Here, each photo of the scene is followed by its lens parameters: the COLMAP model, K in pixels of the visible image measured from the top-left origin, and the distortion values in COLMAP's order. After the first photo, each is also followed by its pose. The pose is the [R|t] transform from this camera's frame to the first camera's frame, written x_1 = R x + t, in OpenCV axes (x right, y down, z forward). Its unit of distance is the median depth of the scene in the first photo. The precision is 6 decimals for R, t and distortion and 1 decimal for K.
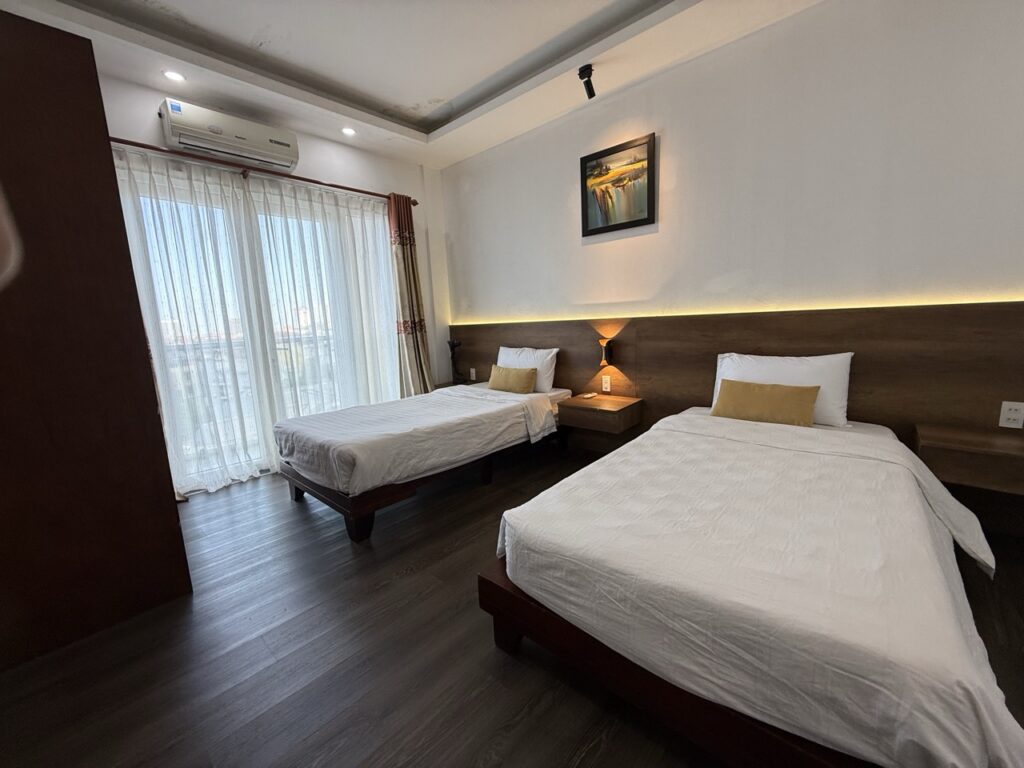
lens RADIAL K [[411.3, 0, 507.6], [0, 411.3, 390.6], [0, 0, 1]] dist [0.000065, 0.000103]
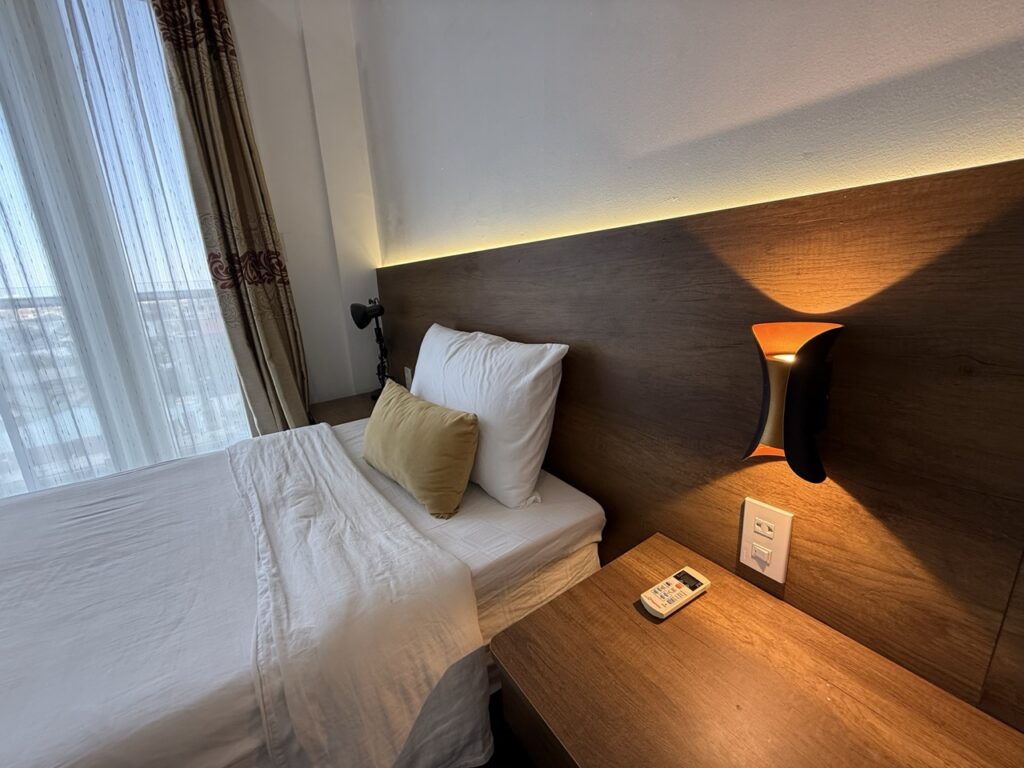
lens RADIAL K [[411.3, 0, 513.0], [0, 411.3, 391.5], [0, 0, 1]] dist [0.000065, 0.000103]
pose [[0.976290, 0.056874, -0.208860, 0.147182], [-0.034132, 0.993243, 0.110922, -0.101129], [0.213758, -0.101163, 0.971635, 0.735356]]
